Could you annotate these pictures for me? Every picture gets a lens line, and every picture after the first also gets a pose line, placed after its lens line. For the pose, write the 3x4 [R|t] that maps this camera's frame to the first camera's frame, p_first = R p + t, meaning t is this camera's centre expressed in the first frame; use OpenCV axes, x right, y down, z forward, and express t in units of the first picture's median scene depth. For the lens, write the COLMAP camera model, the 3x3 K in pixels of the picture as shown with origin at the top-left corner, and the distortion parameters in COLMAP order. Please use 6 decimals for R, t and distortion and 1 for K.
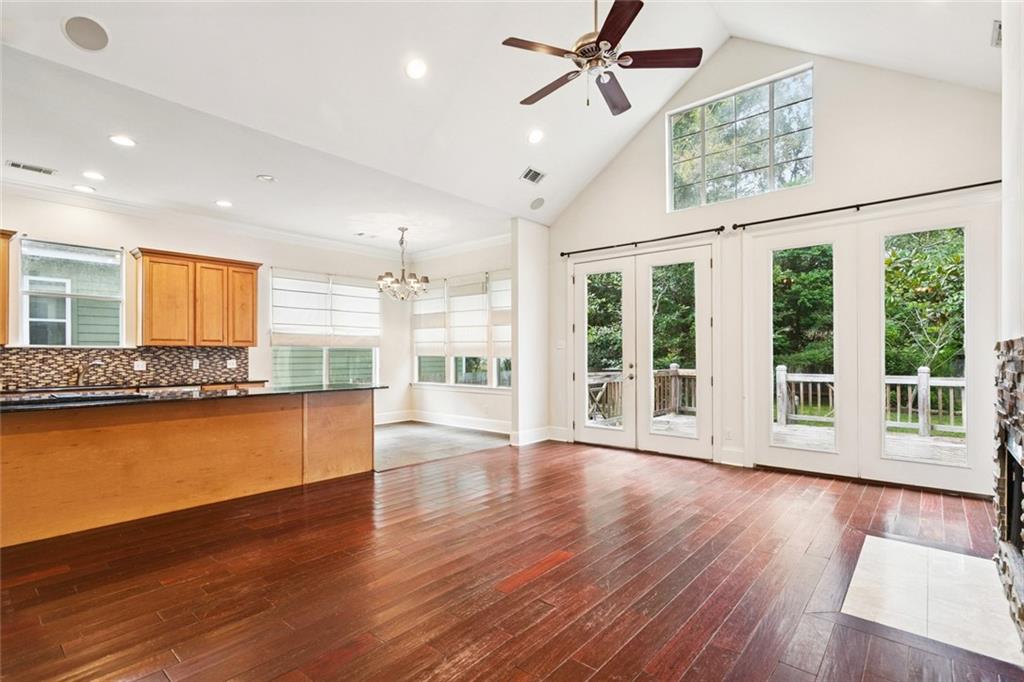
lens RADIAL K [[485.9, 0, 510.3], [0, 485.9, 347.7], [0, 0, 1]] dist [-0.000152, 0.000541]
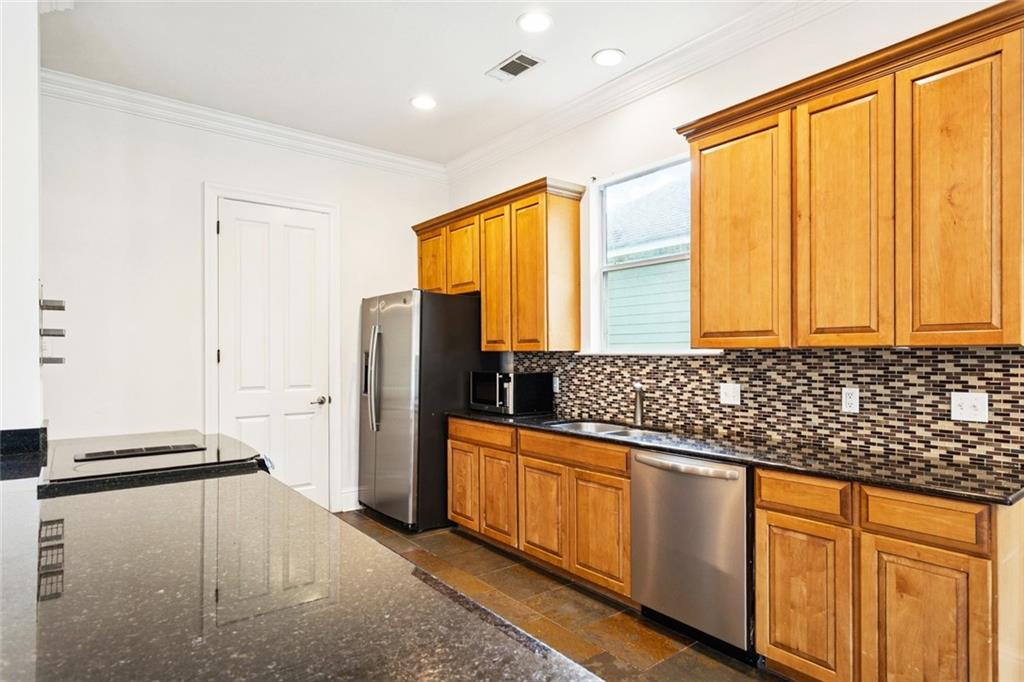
lens RADIAL K [[560.9, 0, 511.1], [0, 560.9, 356.9], [0, 0, 1]] dist [0.003957, 0.000465]
pose [[-0.188038, 0.007897, -0.982130, -0.214491], [0.017472, 0.999836, 0.004694, -0.002615], [0.982006, -0.016277, -0.188145, 0.871436]]
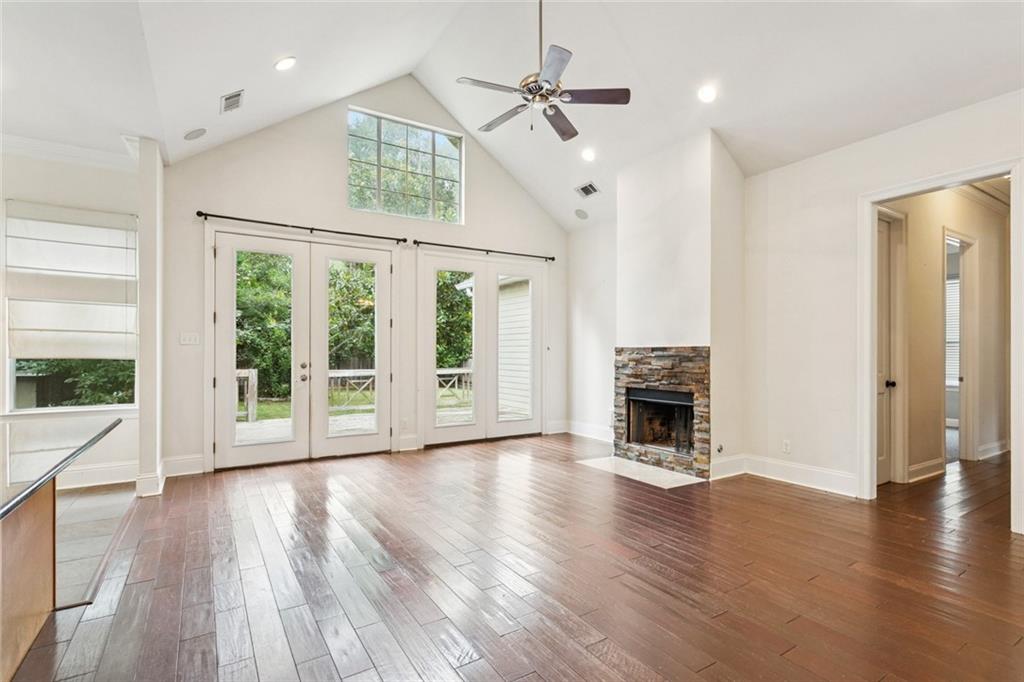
lens RADIAL K [[485.9, 0, 510.3], [0, 485.9, 347.7], [0, 0, 1]] dist [-0.000152, 0.000541]
pose [[0.290884, 0.010053, 0.956705, -0.488389], [-0.014509, 0.999876, -0.006095, 0.004216], [-0.956648, -0.012108, 0.290994, 0.382135]]
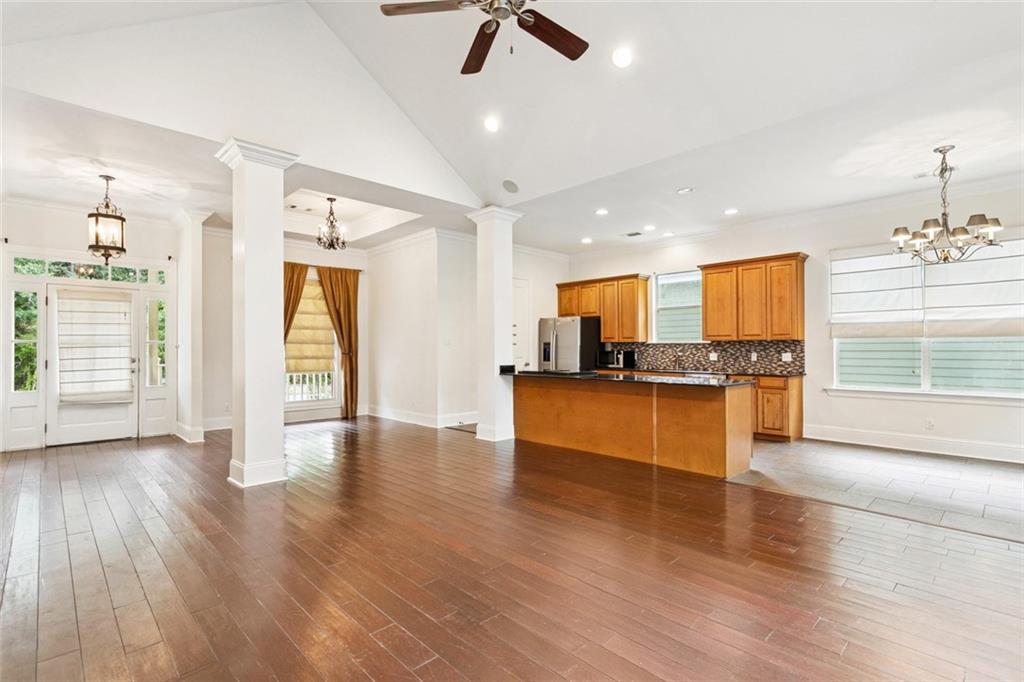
lens RADIAL K [[485.9, 0, 510.3], [0, 485.9, 347.7], [0, 0, 1]] dist [-0.000152, 0.000541]
pose [[-0.091653, 0.001760, -0.995789, 0.528513], [0.016891, 0.999857, 0.000213, 0.004242], [0.995648, -0.016801, -0.091670, 0.570414]]
